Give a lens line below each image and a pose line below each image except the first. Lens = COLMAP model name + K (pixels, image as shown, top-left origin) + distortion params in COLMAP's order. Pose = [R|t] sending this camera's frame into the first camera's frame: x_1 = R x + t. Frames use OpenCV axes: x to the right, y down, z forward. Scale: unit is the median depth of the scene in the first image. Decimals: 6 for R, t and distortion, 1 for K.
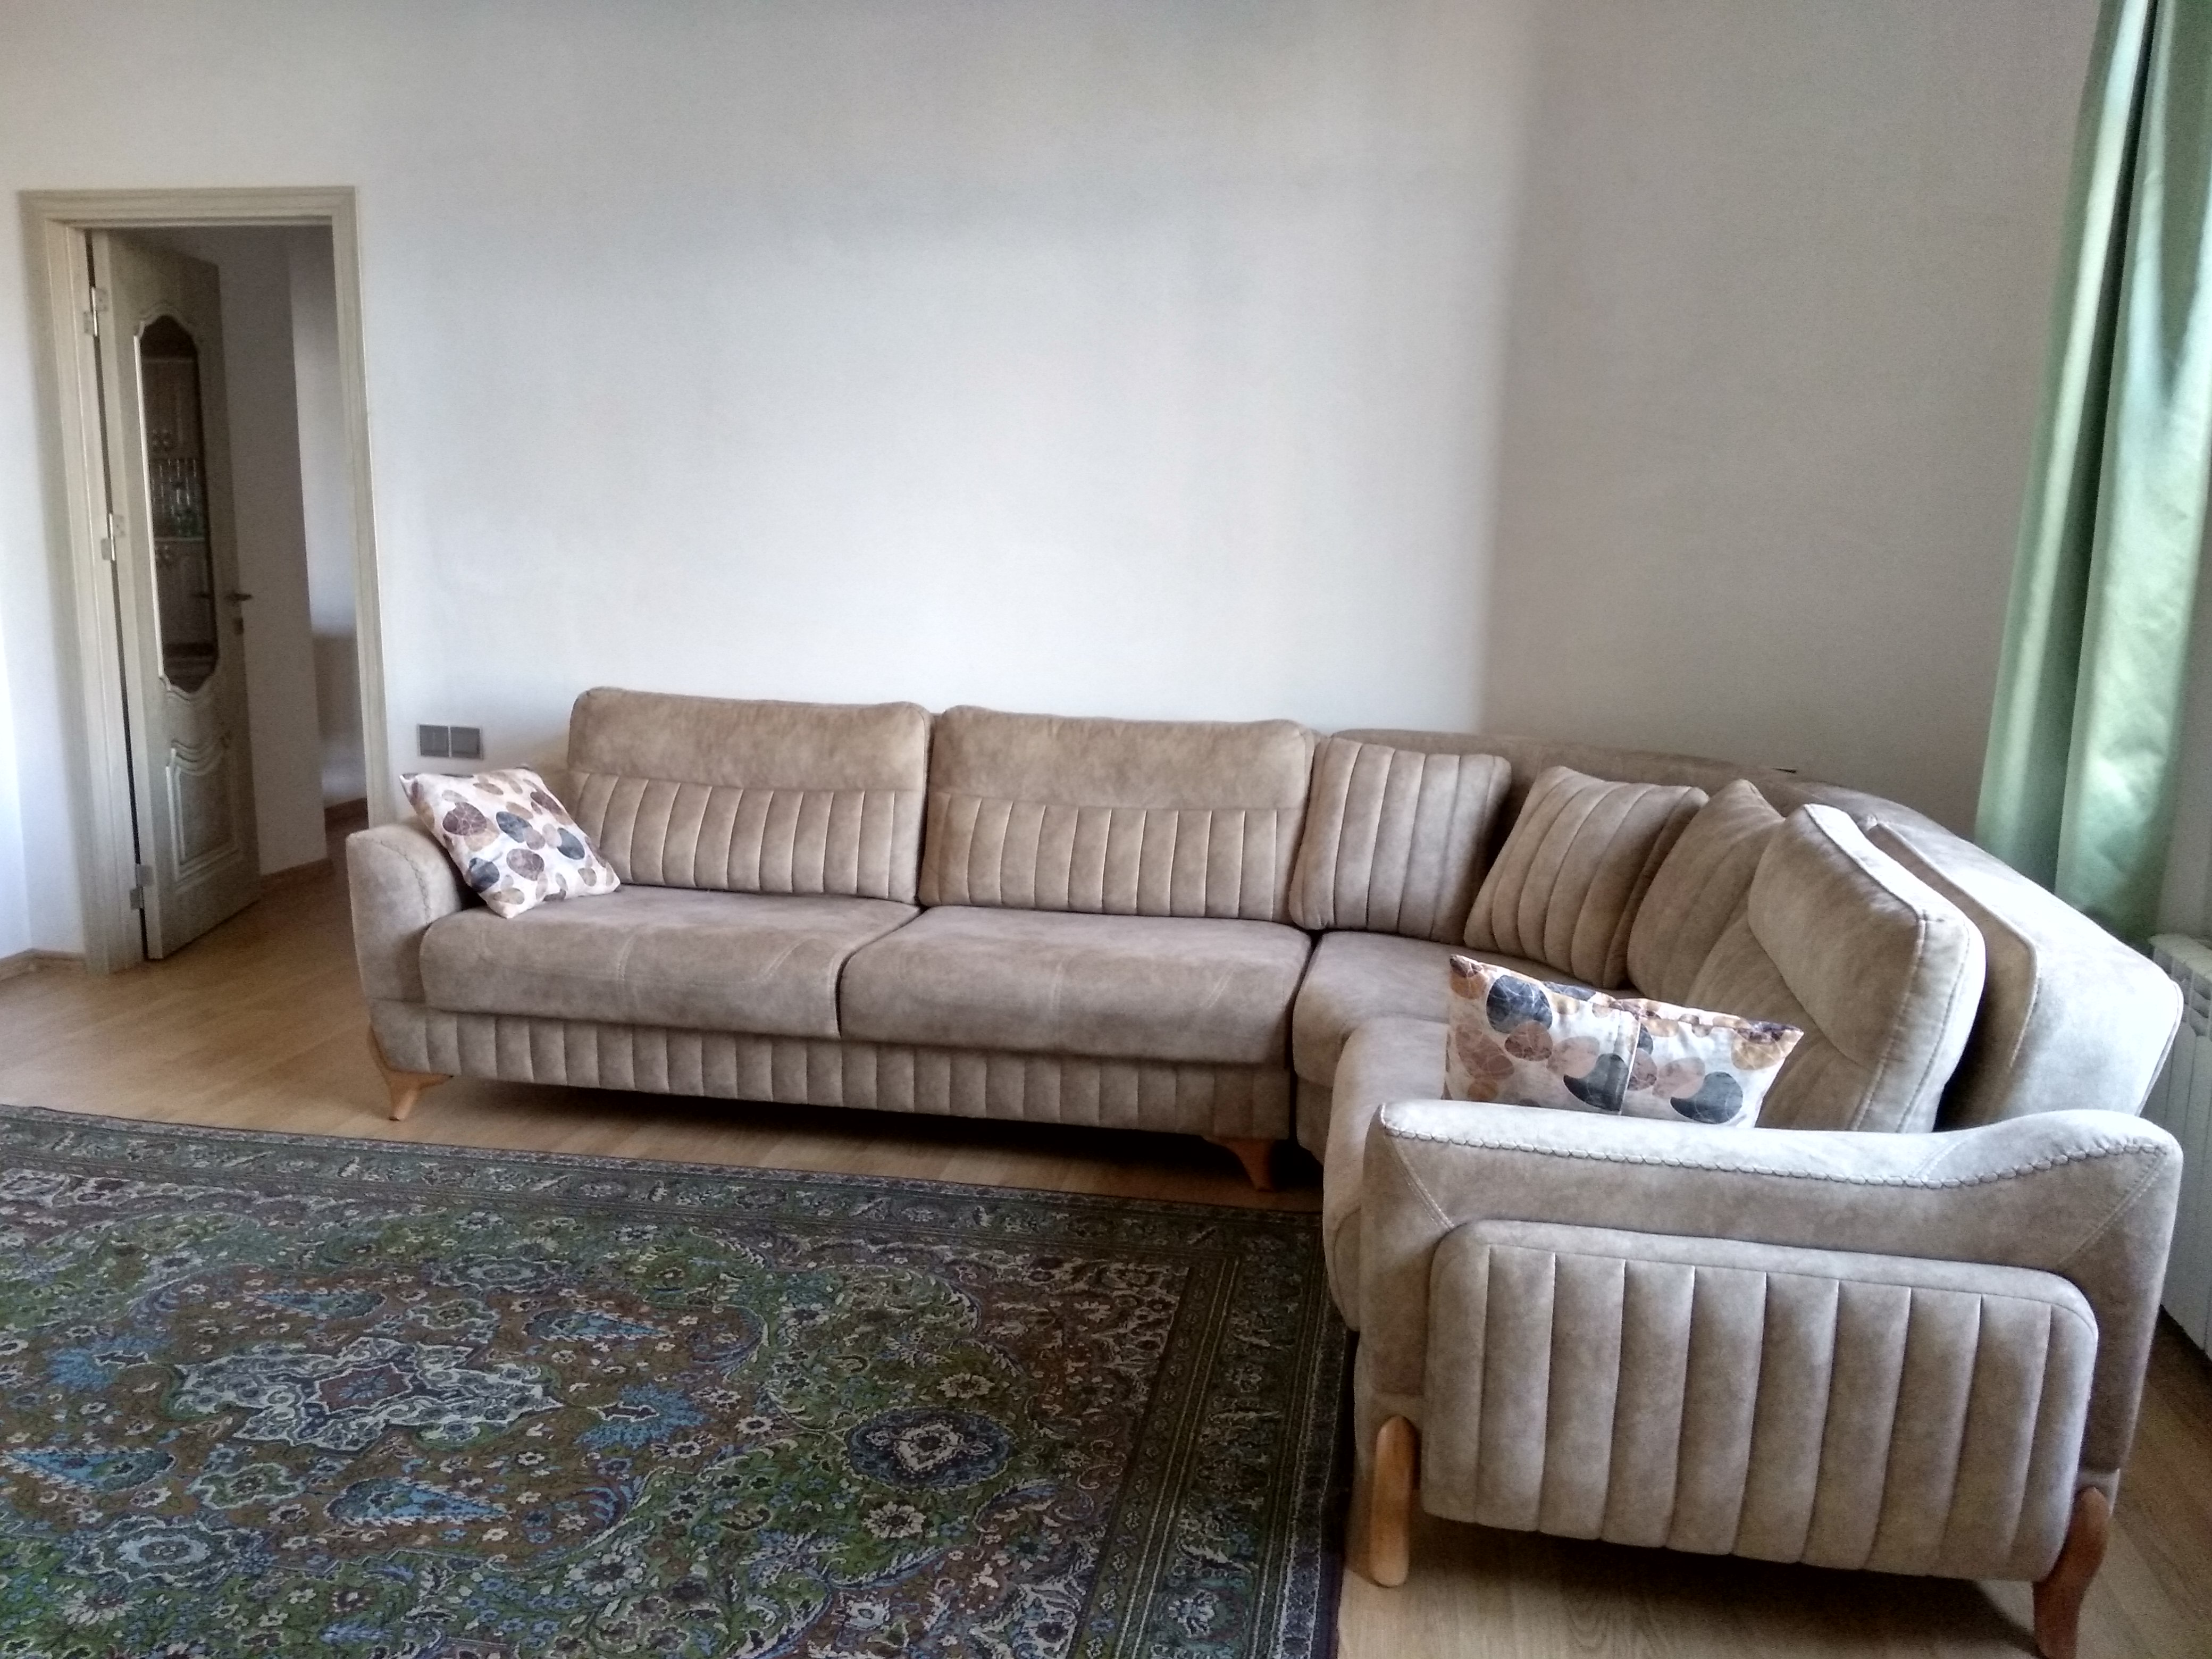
lens RADIAL K [[1783.0, 0, 1102.5], [0, 1783.0, 859.7], [0, 0, 1]] dist [0.113107, -0.181652]
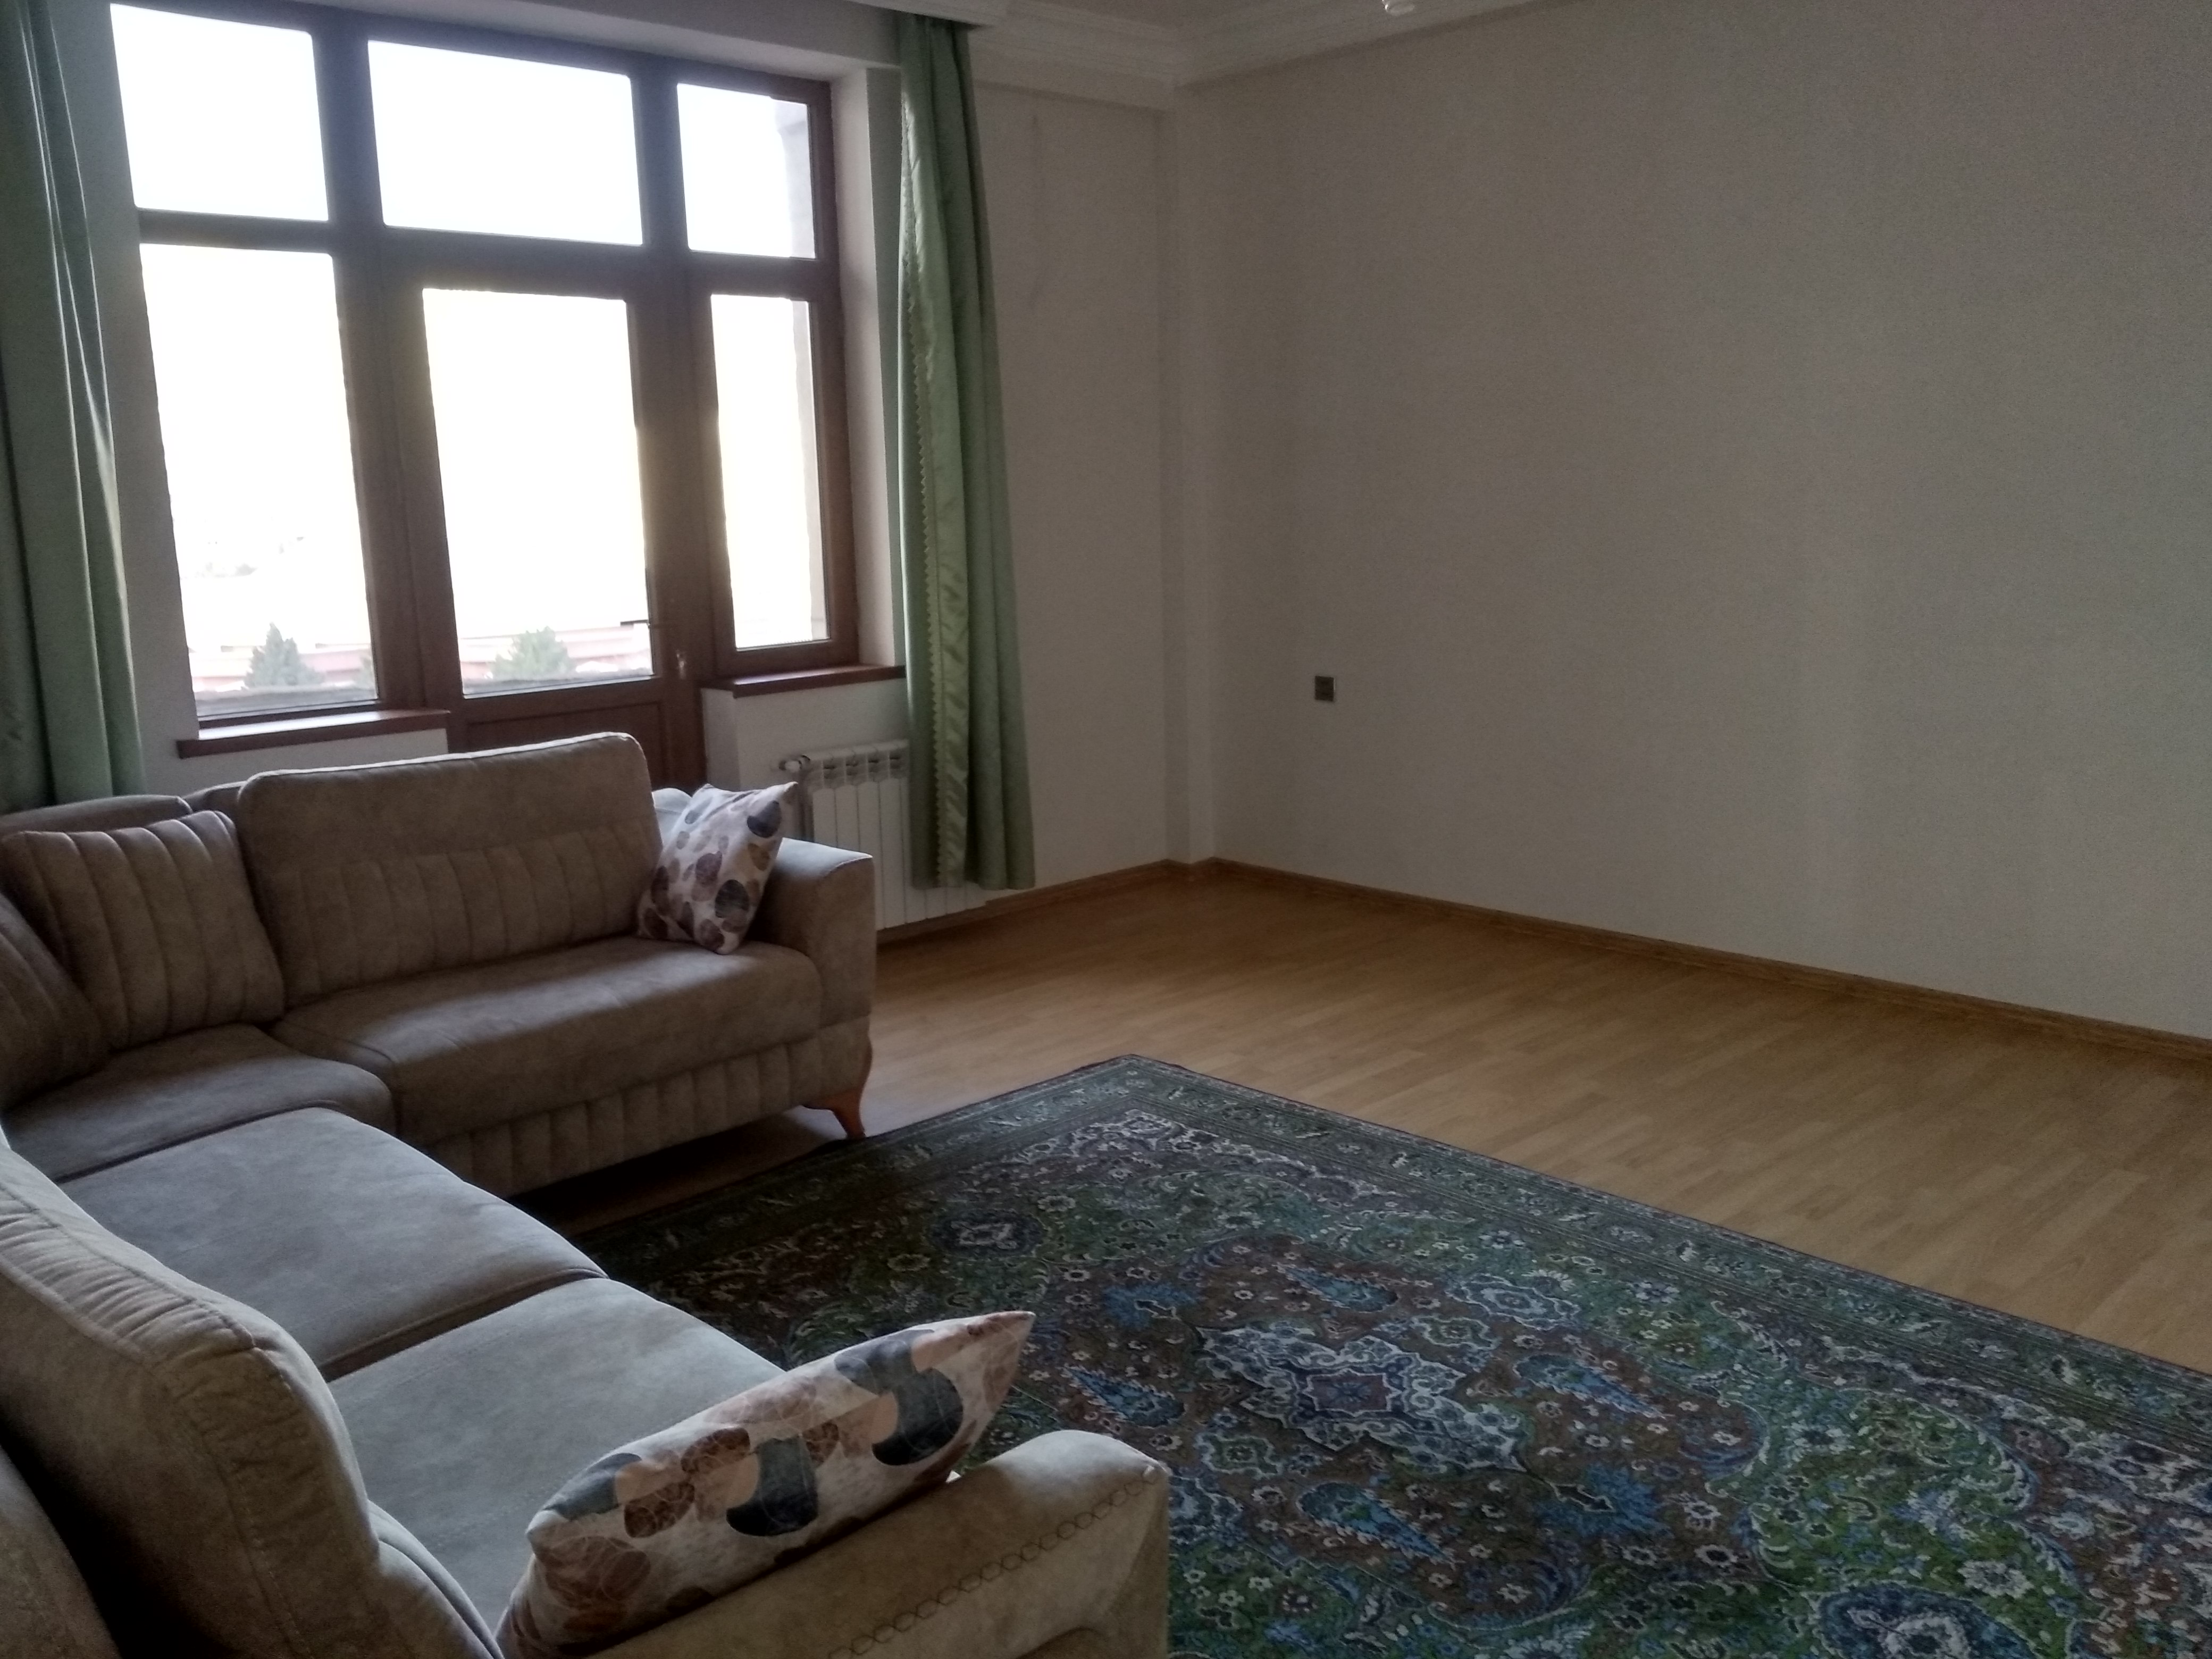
lens RADIAL K [[1783.0, 0, 1102.5], [0, 1783.0, 859.7], [0, 0, 1]] dist [0.113107, -0.181652]
pose [[-0.806830, -0.115233, 0.579436, -0.861129], [0.137821, 0.917019, 0.374276, -0.392608], [-0.574482, 0.381836, -0.723997, 1.722862]]
